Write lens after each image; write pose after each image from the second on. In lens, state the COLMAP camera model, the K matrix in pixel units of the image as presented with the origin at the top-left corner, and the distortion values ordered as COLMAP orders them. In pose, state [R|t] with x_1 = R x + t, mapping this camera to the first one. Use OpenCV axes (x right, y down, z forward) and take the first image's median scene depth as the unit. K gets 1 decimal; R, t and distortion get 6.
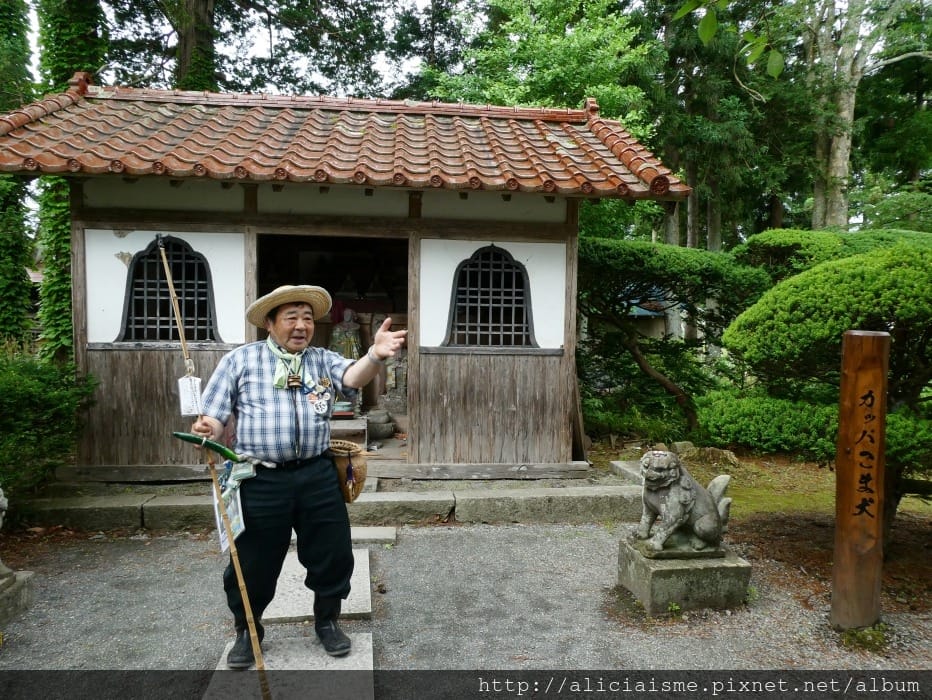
lens RADIAL K [[679.3, 0, 466.0], [0, 679.3, 350.0], [0, 0, 1]] dist [0.005930, -0.001962]
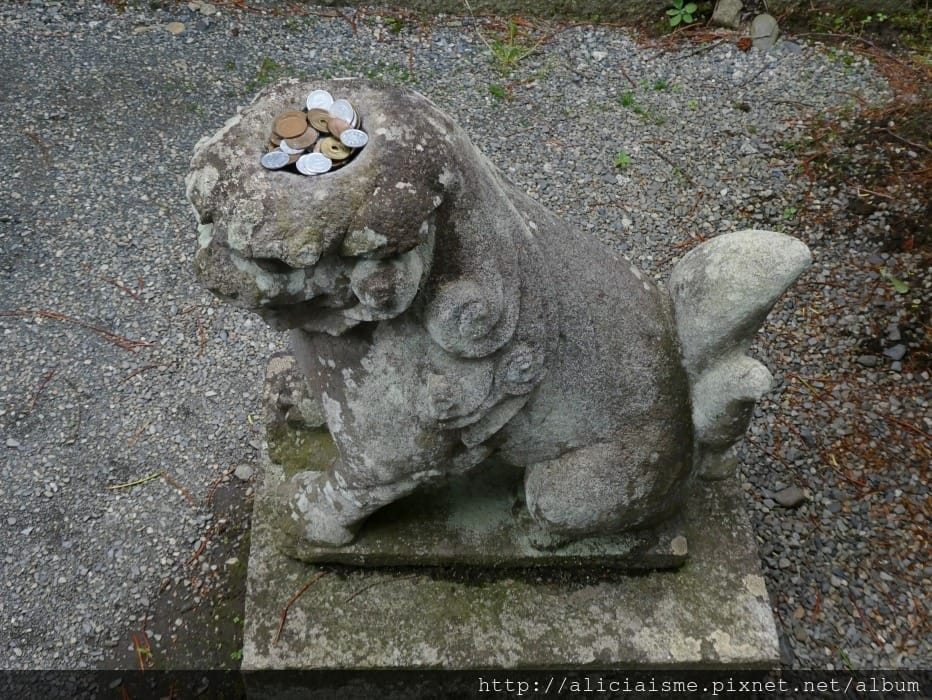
lens RADIAL K [[1215.8, 0, 468.2], [0, 1215.8, 362.4], [0, 0, 1]] dist [0.010594, -0.019516]
pose [[0.989762, 0.125263, -0.068412, 0.209084], [-0.041014, 0.708720, 0.704296, 0.002828], [0.136707, -0.694280, 0.706602, 0.484613]]
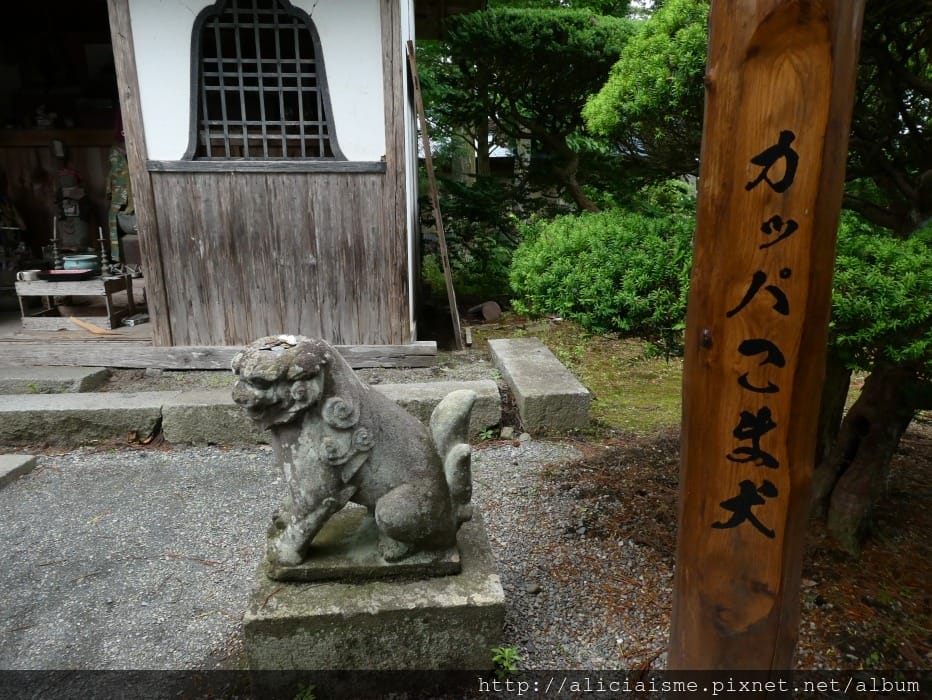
lens RADIAL K [[679.3, 0, 466.0], [0, 679.3, 350.0], [0, 0, 1]] dist [0.005930, -0.001962]
pose [[0.997823, -0.003735, -0.065846, 0.258994], [0.016223, 0.981619, 0.190159, 0.050464], [0.063926, -0.190813, 0.979543, 0.375441]]
